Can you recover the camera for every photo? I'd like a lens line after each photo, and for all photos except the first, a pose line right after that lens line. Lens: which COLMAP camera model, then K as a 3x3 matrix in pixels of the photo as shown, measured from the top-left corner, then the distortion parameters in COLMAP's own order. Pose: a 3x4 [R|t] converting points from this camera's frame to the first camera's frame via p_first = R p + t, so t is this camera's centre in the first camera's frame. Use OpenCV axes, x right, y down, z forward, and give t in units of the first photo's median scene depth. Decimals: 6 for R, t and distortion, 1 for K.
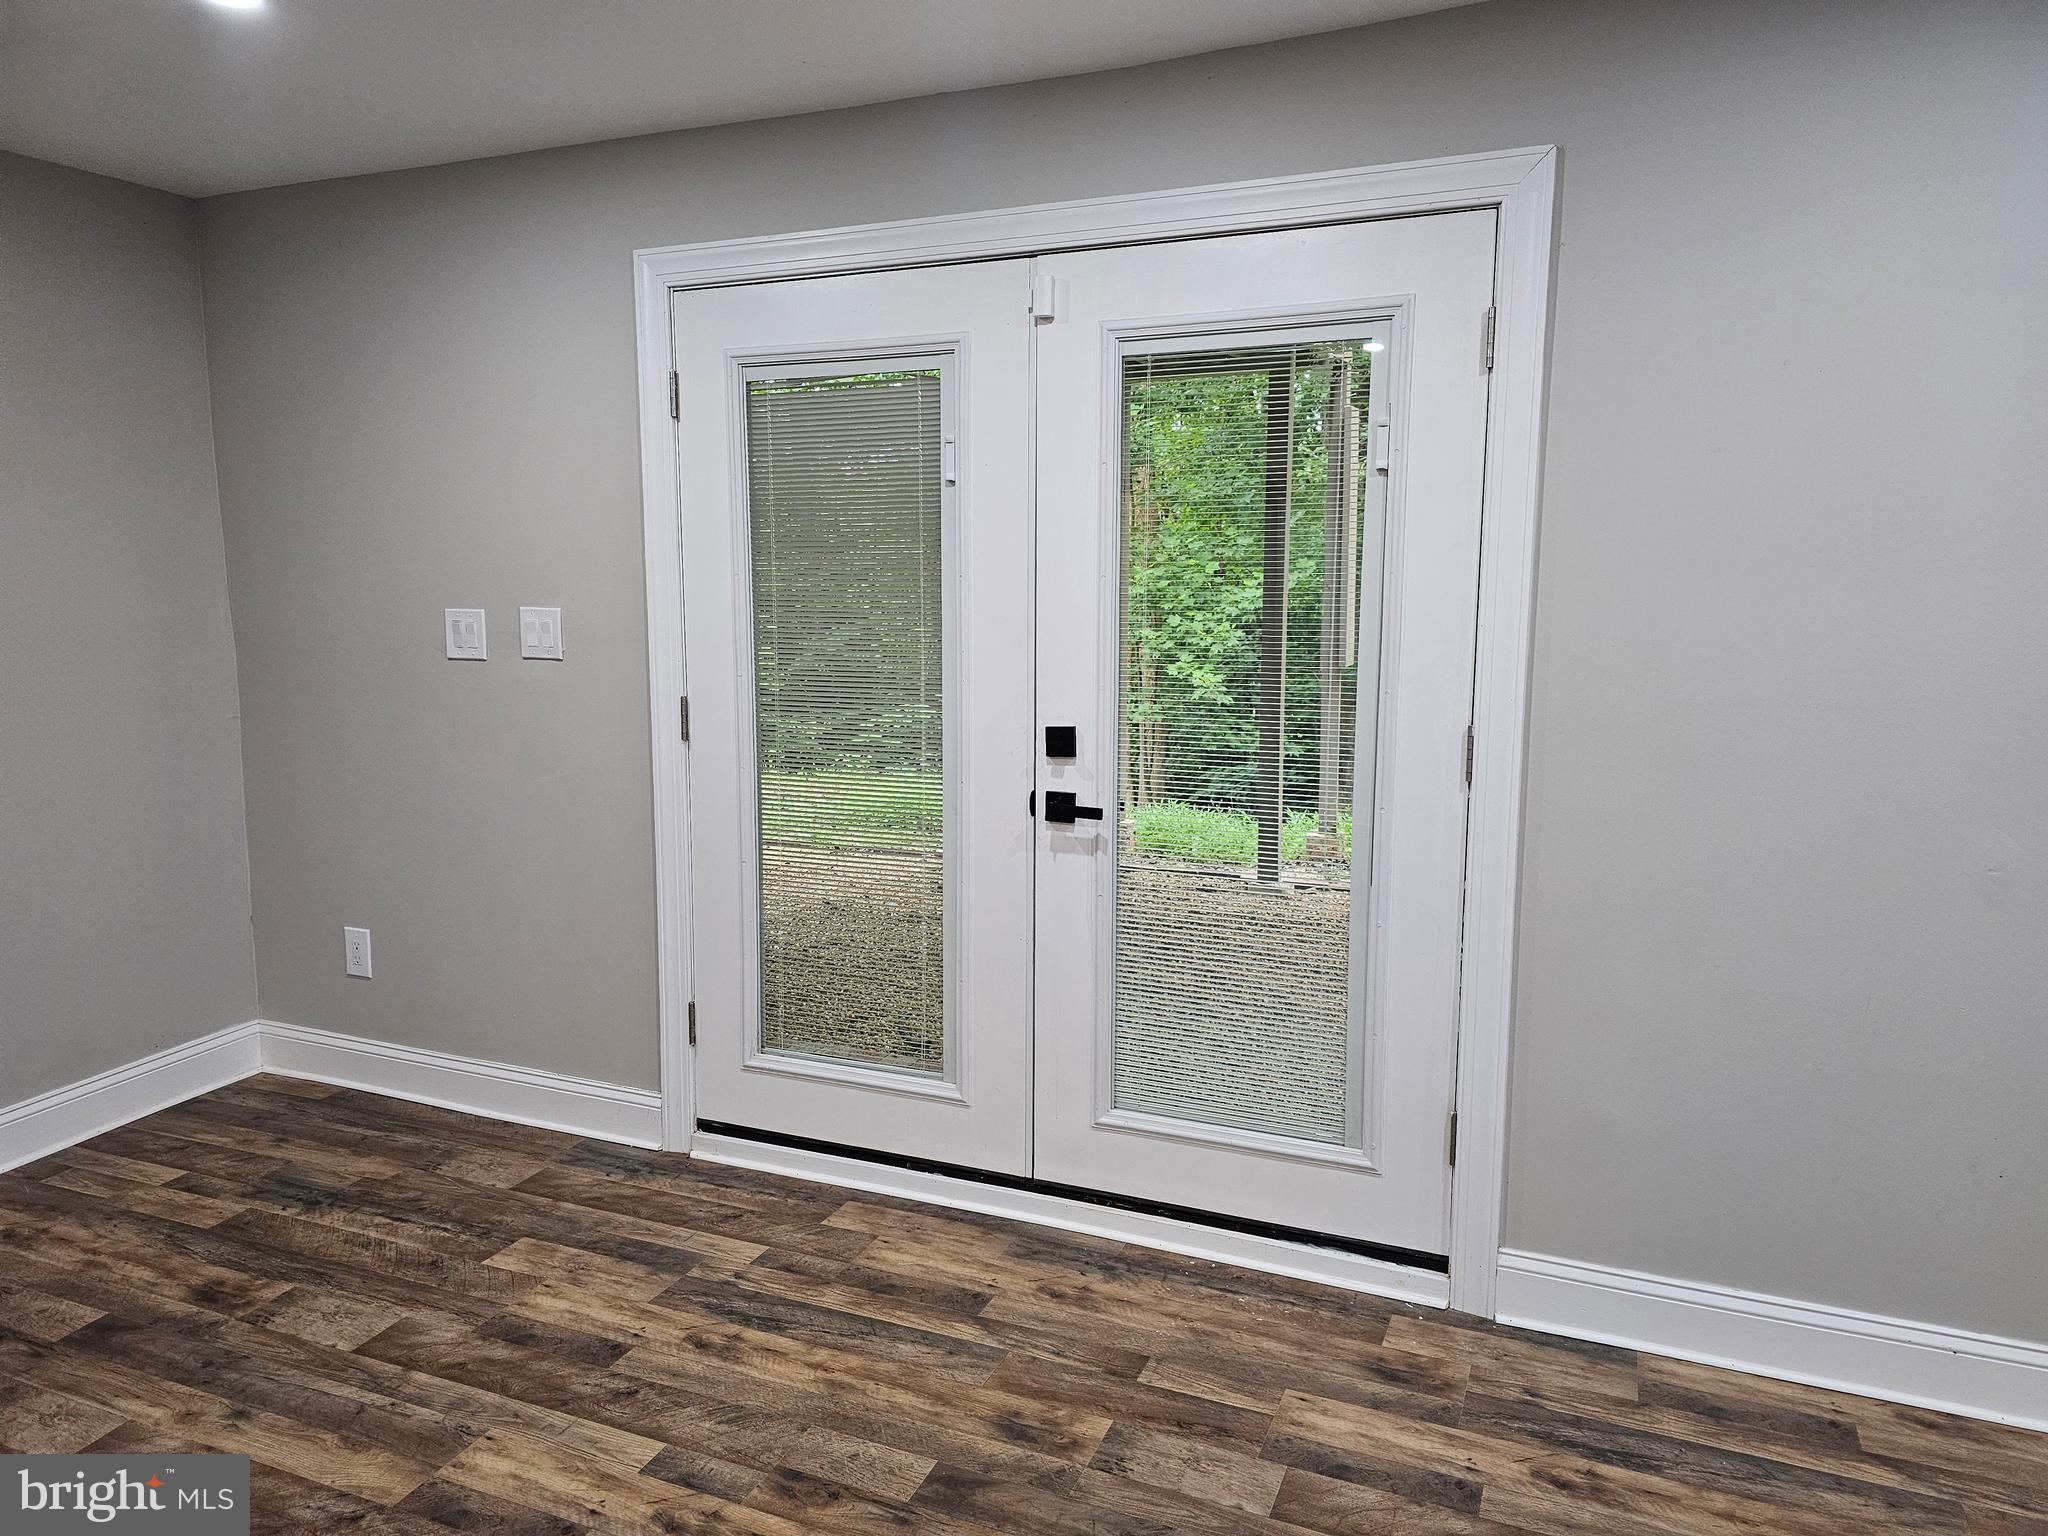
lens RADIAL K [[1354.1, 0, 1026.1], [0, 1354.1, 761.8], [0, 0, 1]] dist [0.074315, -0.072246]
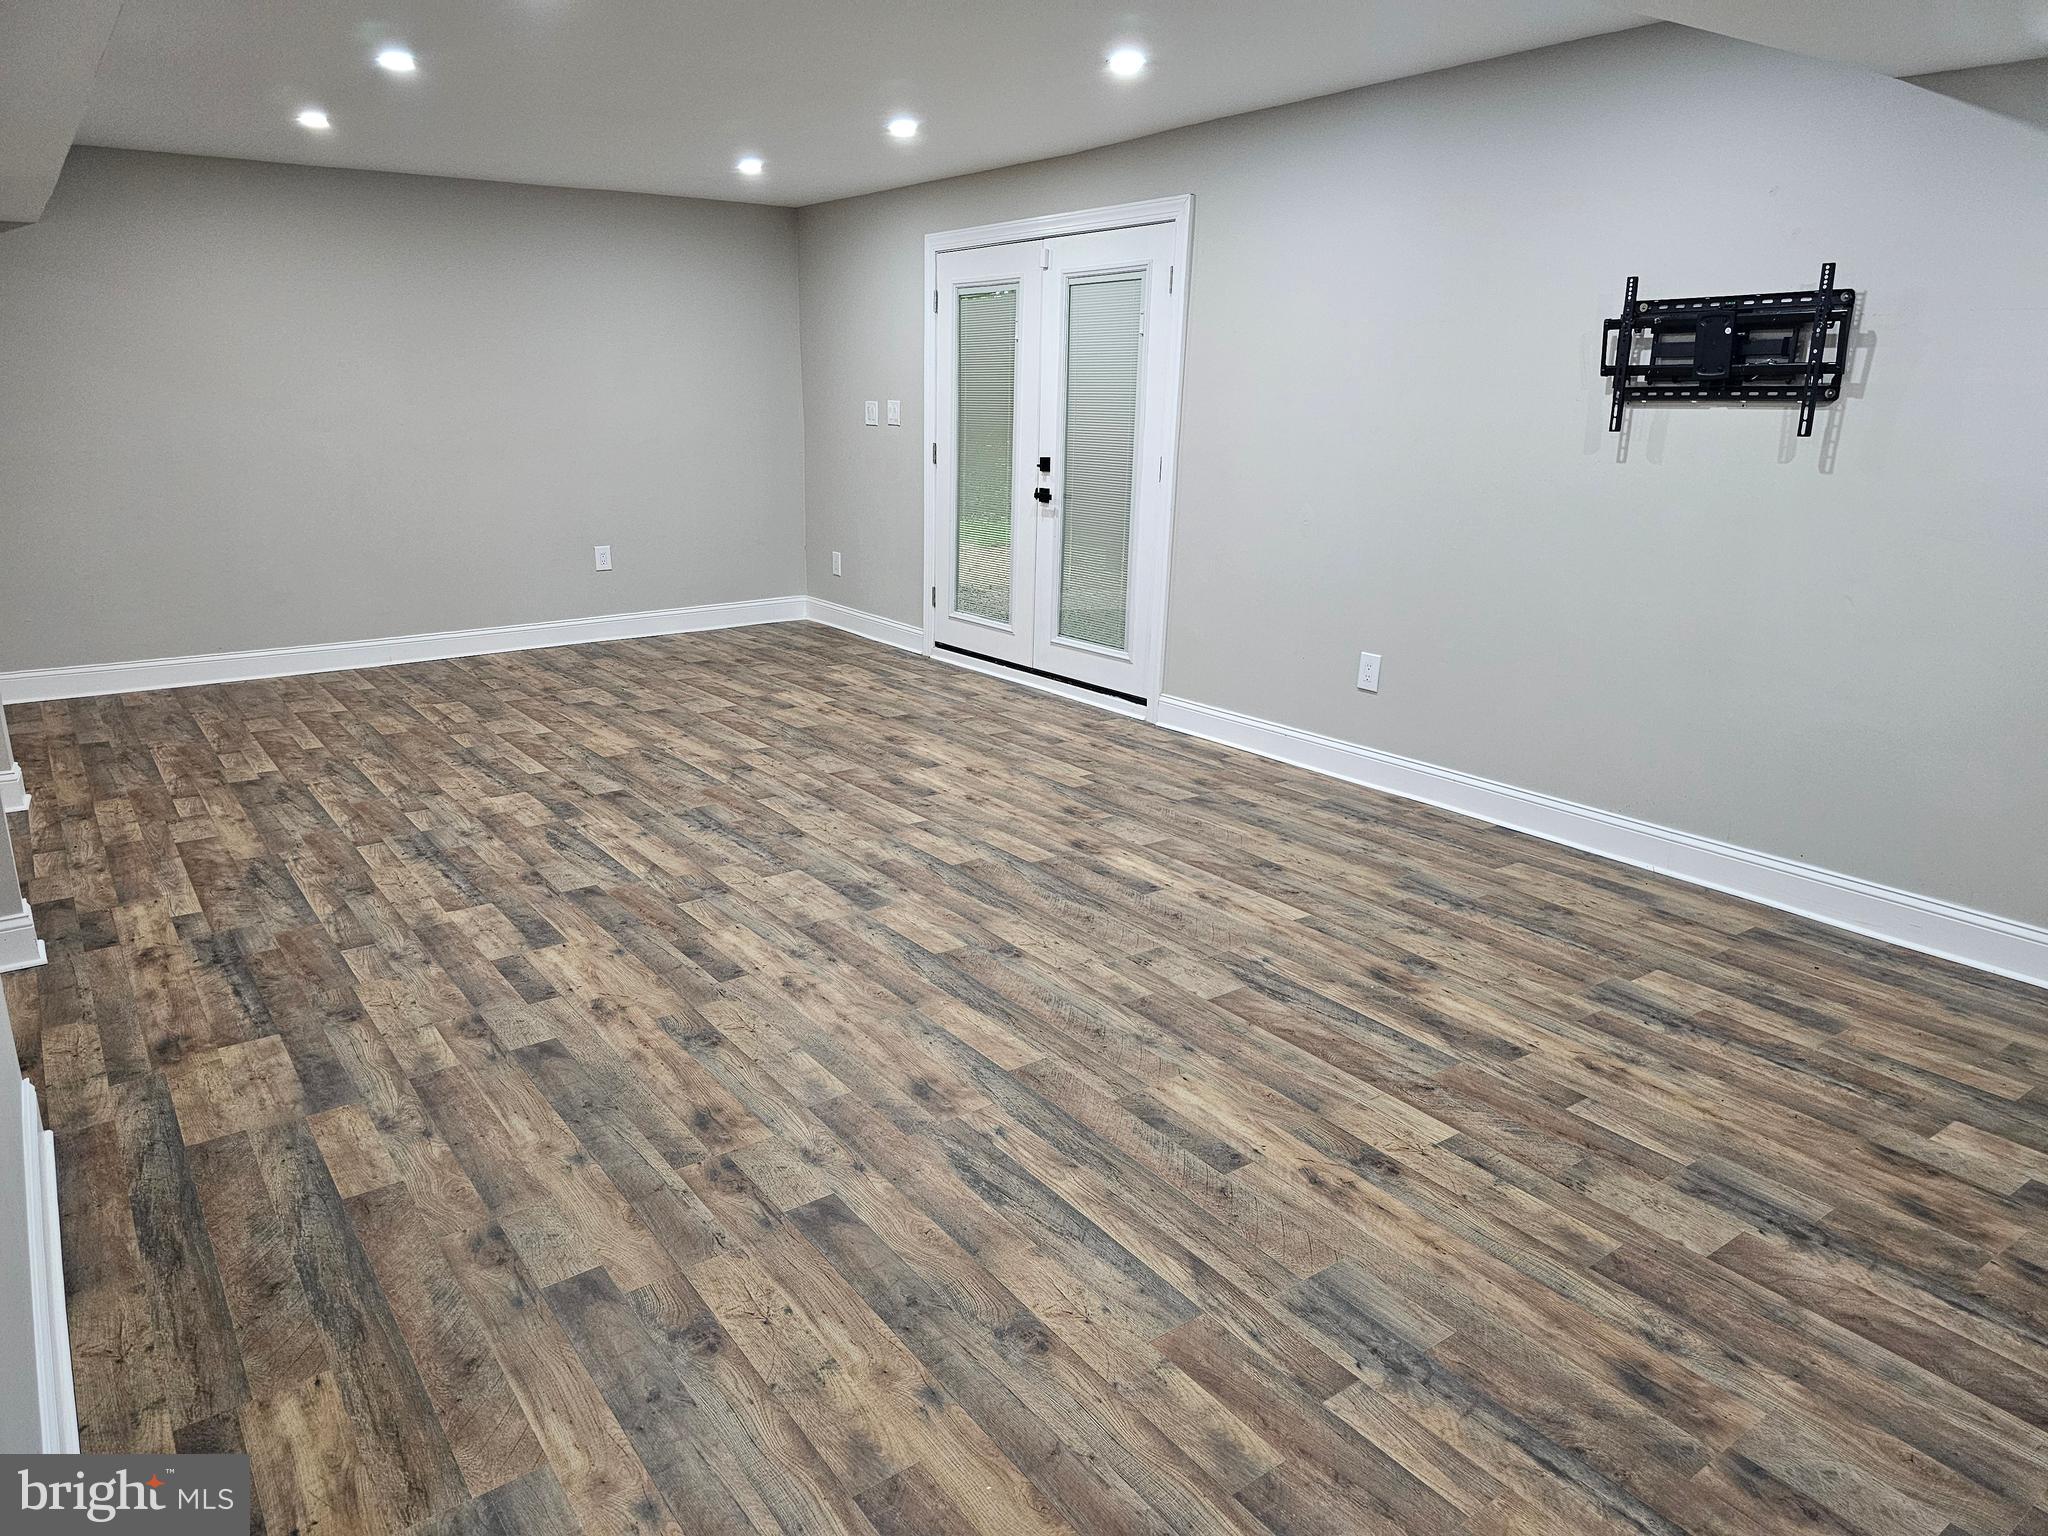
lens RADIAL K [[1350.5, 0, 1024.5], [0, 1350.5, 739.3], [0, 0, 1]] dist [0.126908, -0.163312]
pose [[0.858608, 0.137348, -0.493890, 1.251937], [-0.080847, 0.987662, 0.134115, 0.145228], [0.506217, -0.075223, 0.859119, -1.035225]]
